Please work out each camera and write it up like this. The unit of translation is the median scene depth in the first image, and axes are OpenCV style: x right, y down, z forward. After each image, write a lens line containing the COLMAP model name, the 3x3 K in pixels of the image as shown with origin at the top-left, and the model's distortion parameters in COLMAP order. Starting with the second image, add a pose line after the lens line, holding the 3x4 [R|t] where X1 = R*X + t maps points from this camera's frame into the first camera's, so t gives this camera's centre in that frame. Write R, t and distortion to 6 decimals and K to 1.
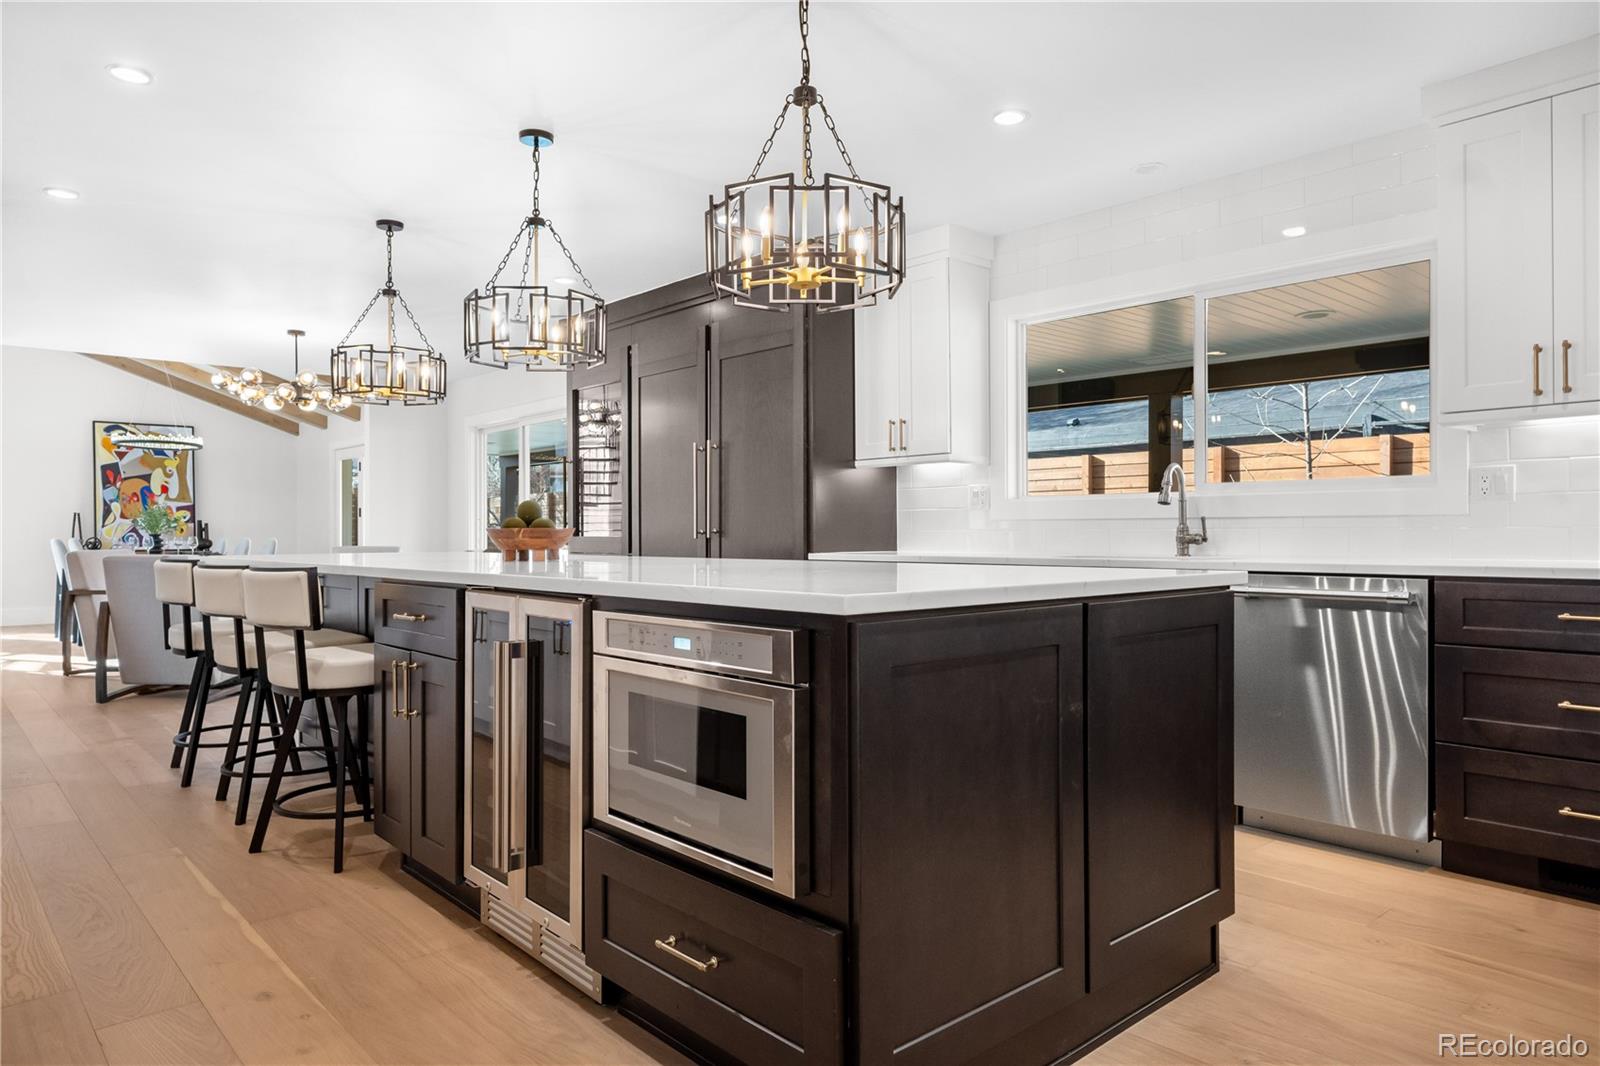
lens RADIAL K [[1019.1, 0, 799.2], [0, 1019.1, 528.6], [0, 0, 1]] dist [0.011699, 0.003634]
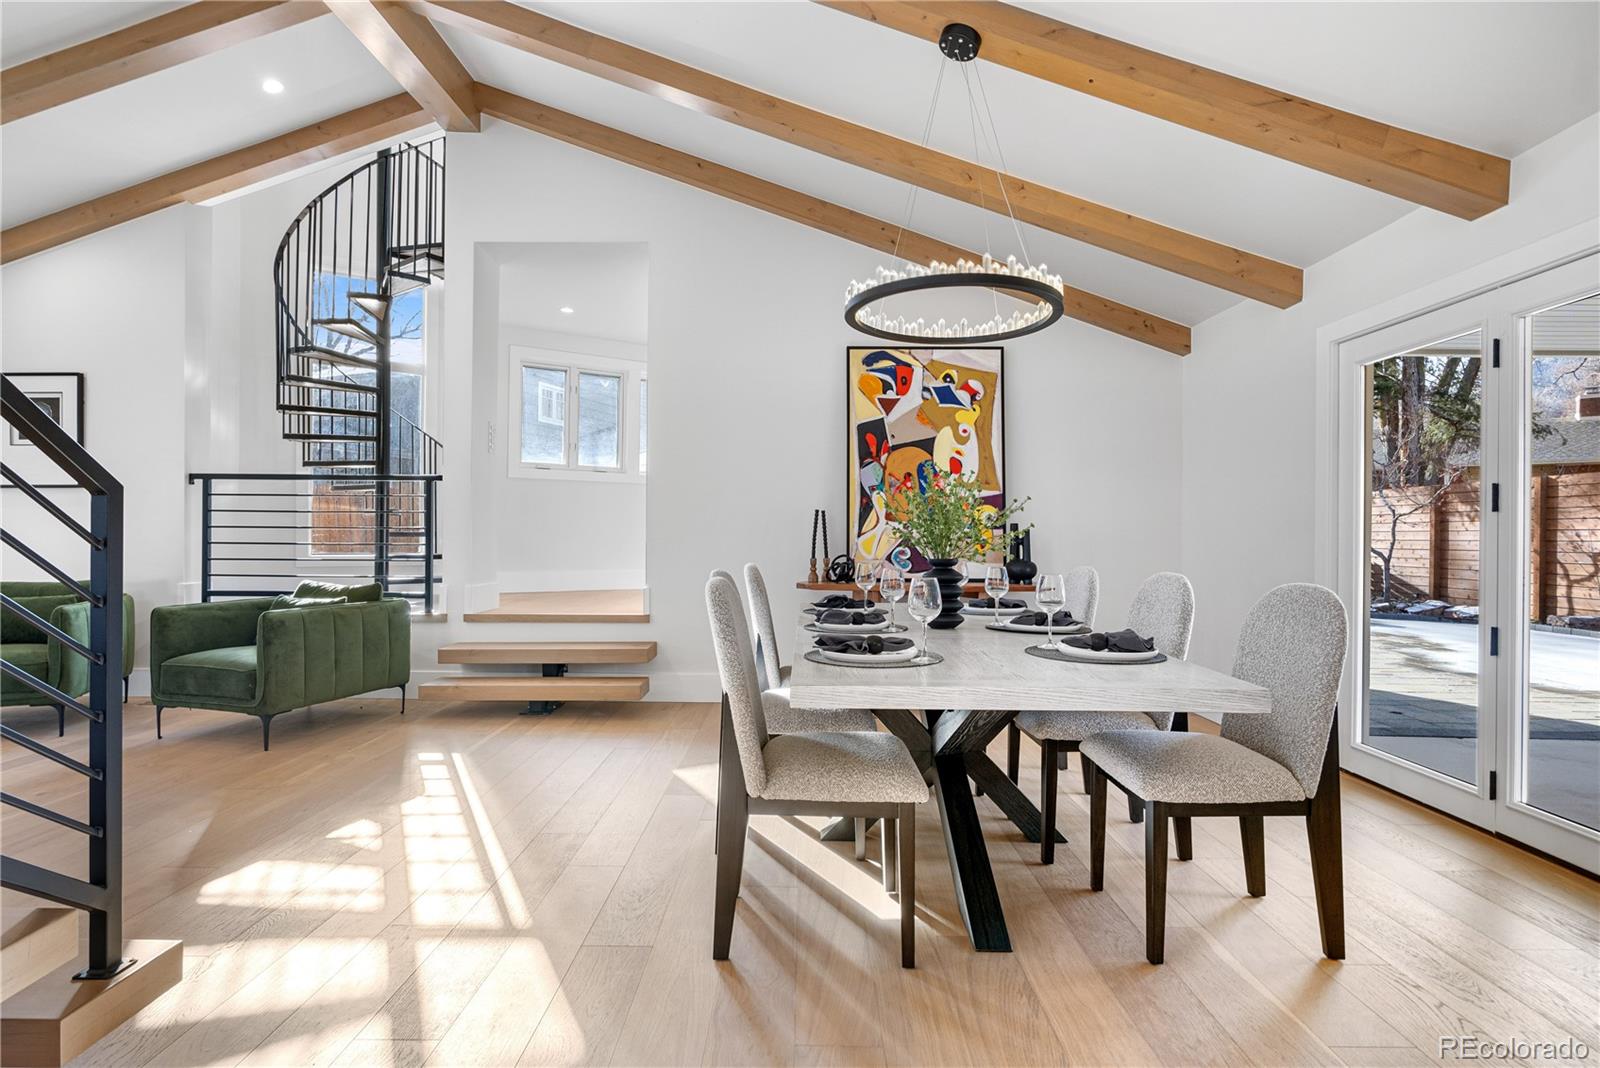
lens RADIAL K [[797.8, 0, 794.1], [0, 797.8, 533.1], [0, 0, 1]] dist [-0.001097, -0.000153]
pose [[0.730665, 0.004136, -0.682724, -0.404840], [-0.006579, 0.999978, -0.000983, -0.002402], [0.682705, 0.005210, 0.730676, 0.651494]]
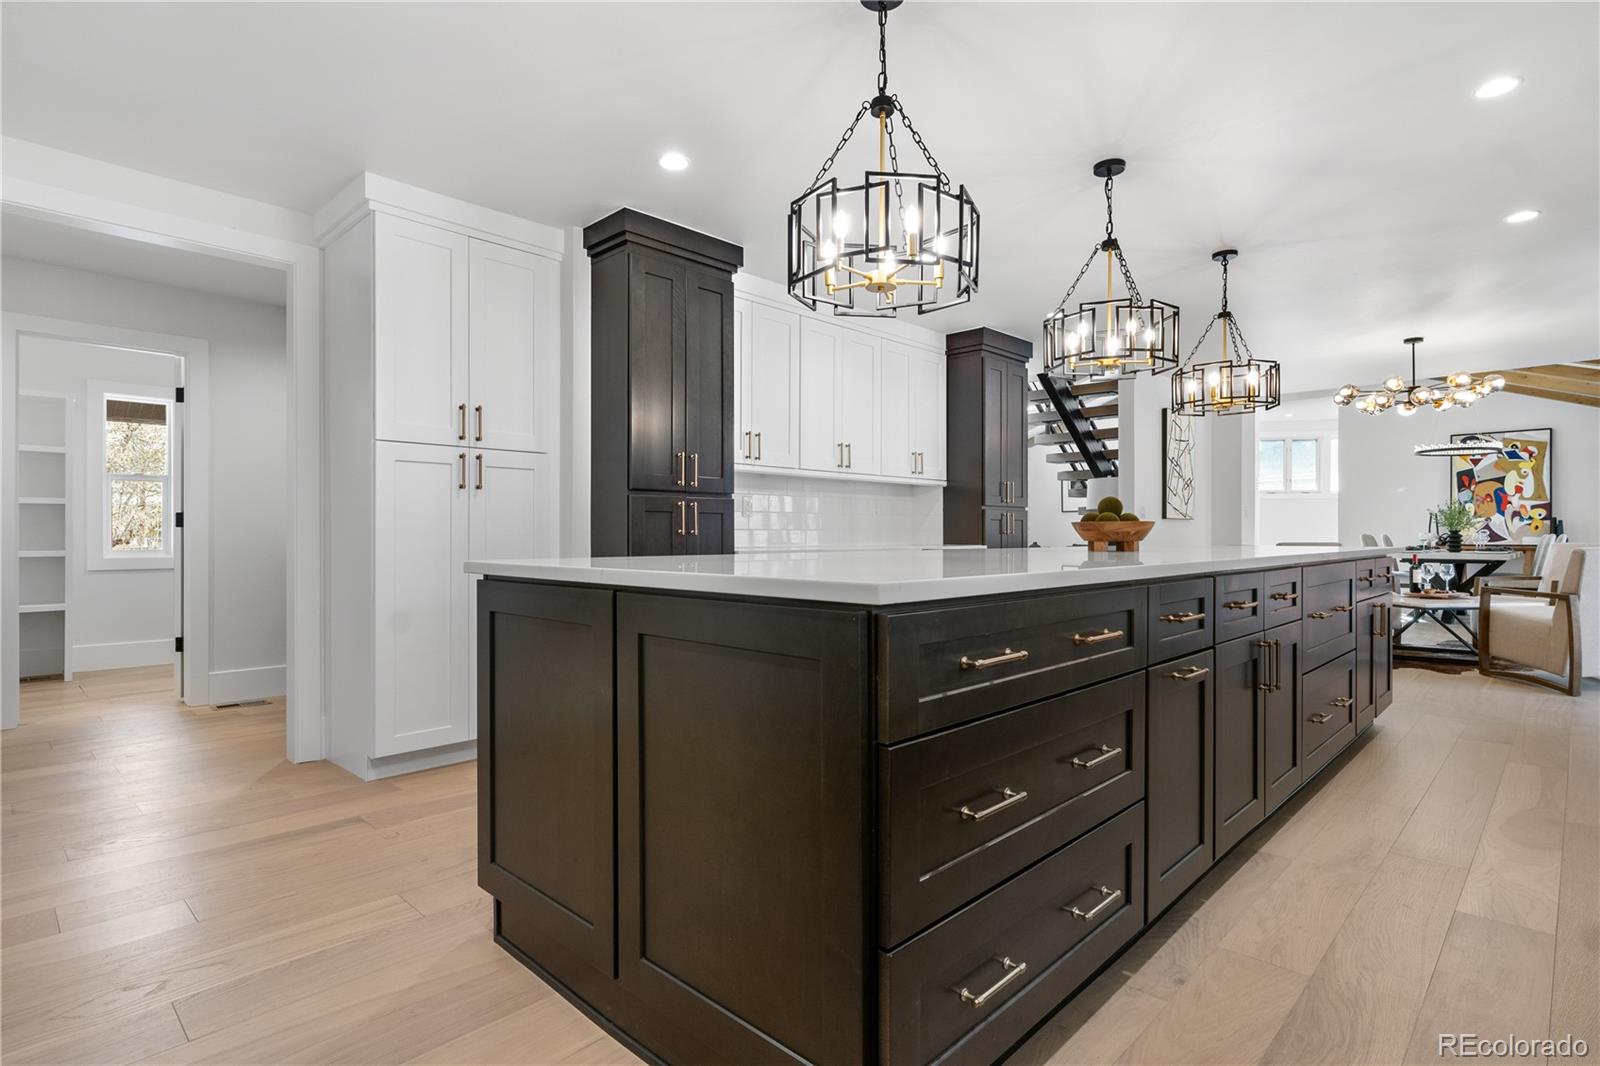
lens RADIAL K [[797.8, 0, 795.6], [0, 797.8, 535.4], [0, 0, 1]] dist [-0.001097, -0.000153]
pose [[0.053681, 0.005519, -0.998543, 0.185904], [0.003586, 0.999977, 0.005719, 0.002660], [0.998552, -0.003888, 0.053660, 0.193119]]
